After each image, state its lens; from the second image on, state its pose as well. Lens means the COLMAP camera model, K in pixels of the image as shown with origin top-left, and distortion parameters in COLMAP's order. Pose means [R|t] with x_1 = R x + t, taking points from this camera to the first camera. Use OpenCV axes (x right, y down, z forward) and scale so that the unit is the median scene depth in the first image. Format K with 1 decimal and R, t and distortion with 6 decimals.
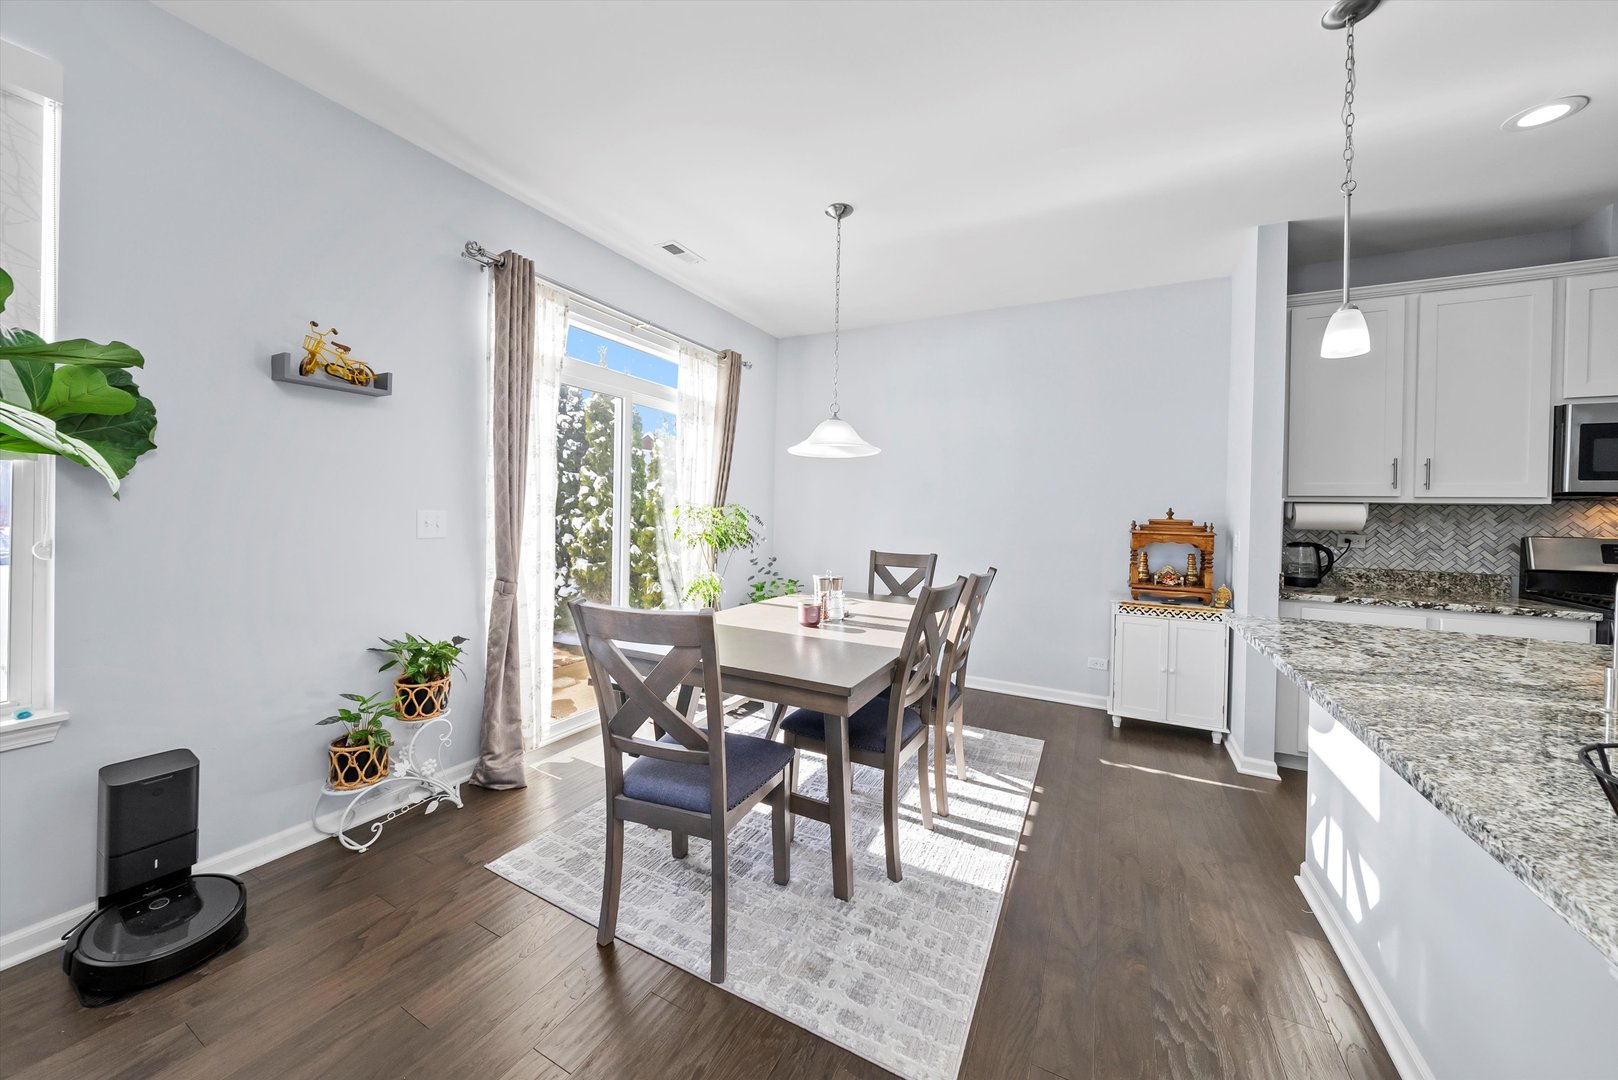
lens RADIAL K [[573.9, 0, 805.4], [0, 573.9, 513.7], [0, 0, 1]] dist [-0.000707, -0.000062]
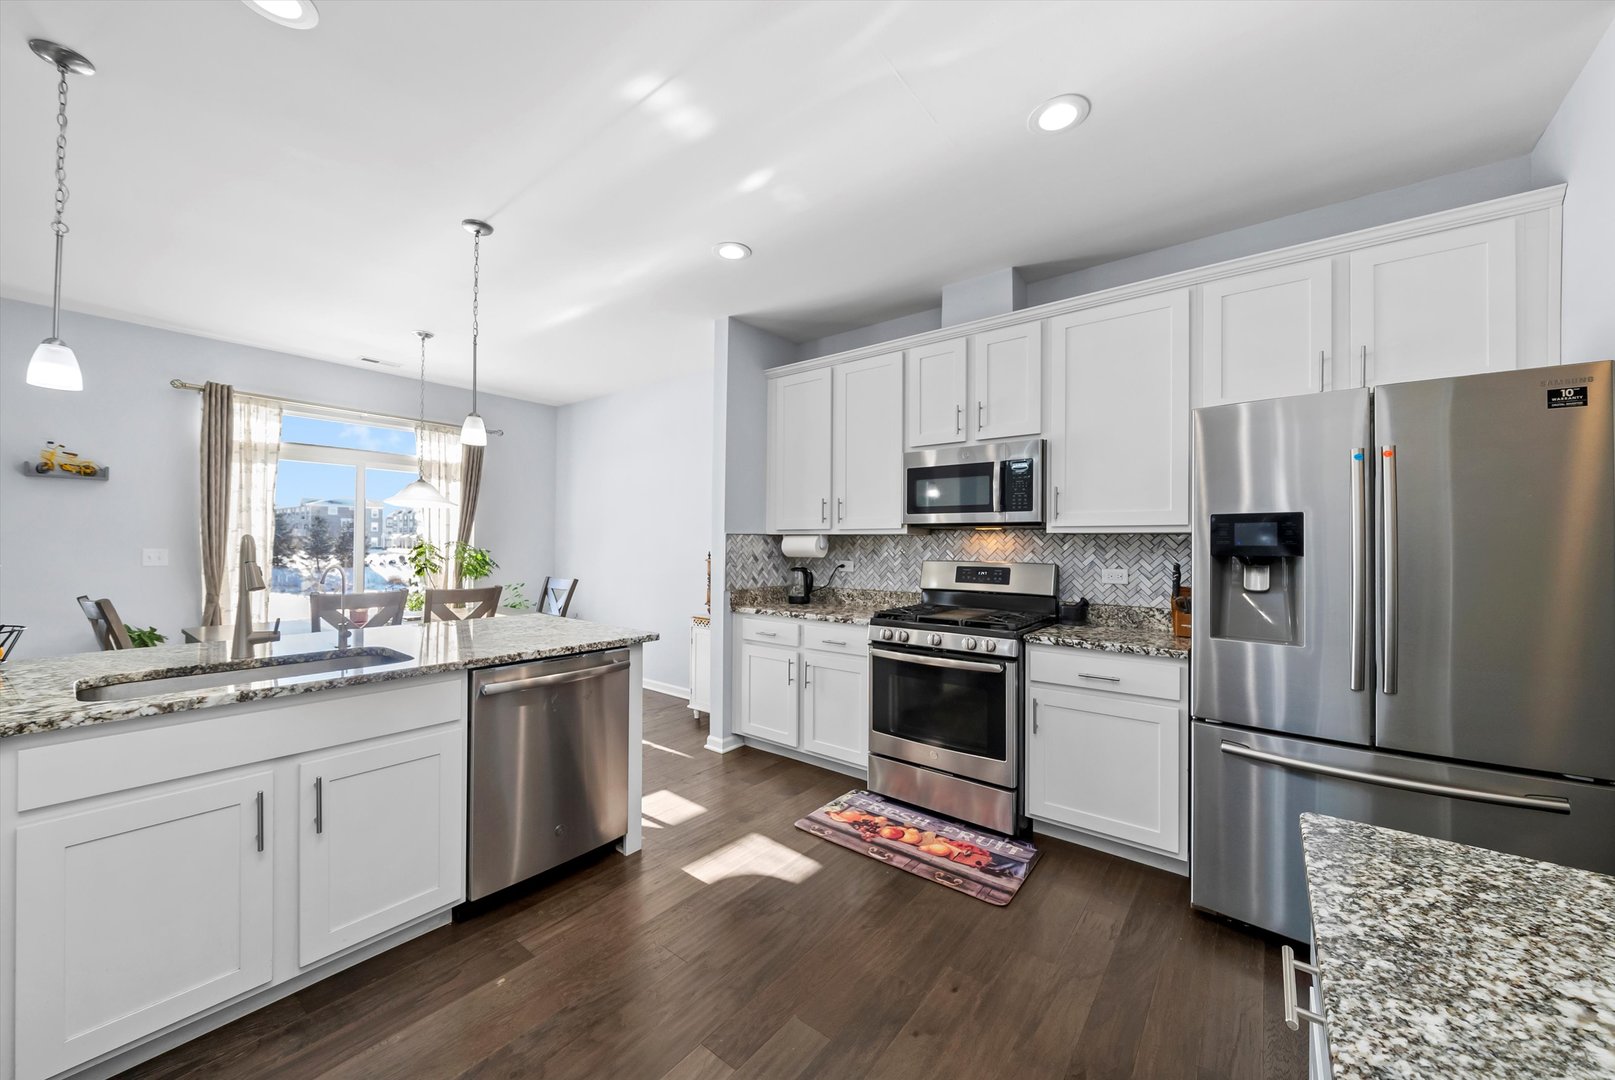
lens RADIAL K [[588.0, 0, 807.5], [0, 588.0, 540.0], [0, 0, 1]] dist [-0.000788, -0.000080]
pose [[0.985250, -0.013796, -0.170566, 1.230512], [0.011318, 0.999816, -0.015491, 0.012828], [0.170748, 0.013332, 0.985224, -0.257801]]
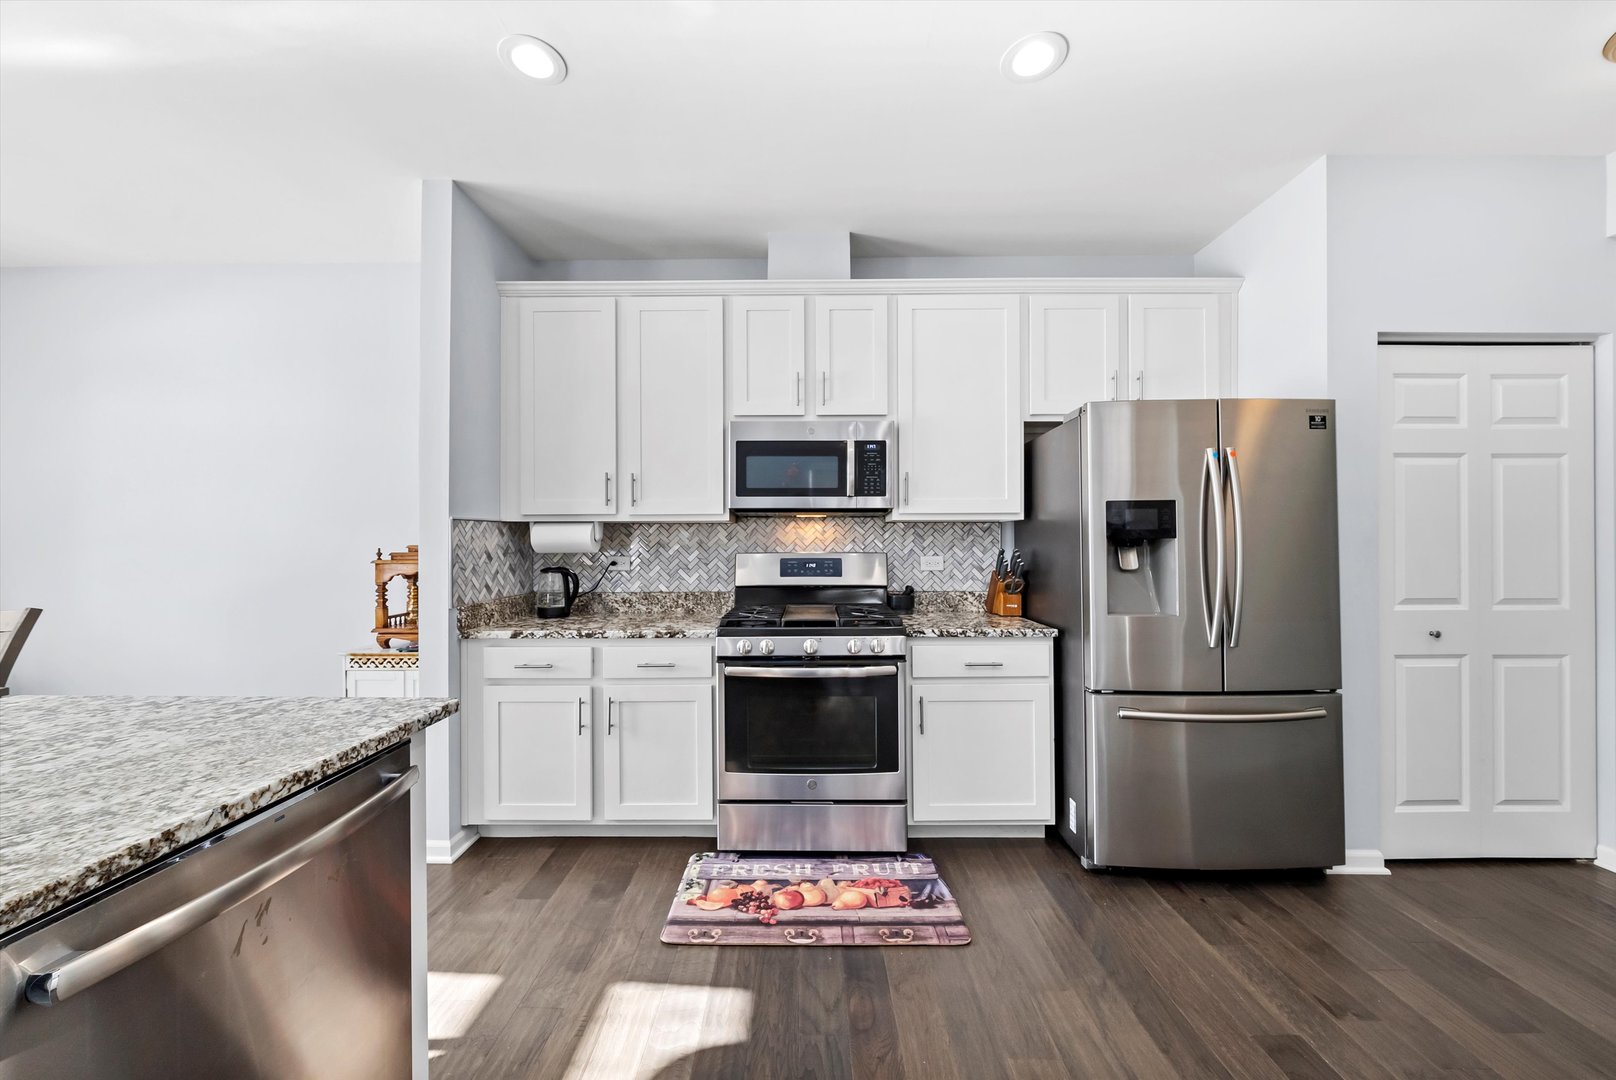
lens RADIAL K [[575.6, 0, 803.0], [0, 575.6, 539.4], [0, 0, 1]] dist [-0.000237, -0.000149]
pose [[0.885284, -0.021449, 0.464555, 0.891224], [0.023192, 0.999729, 0.001962, 0.016111], [-0.464471, 0.009037, 0.885542, 0.042192]]
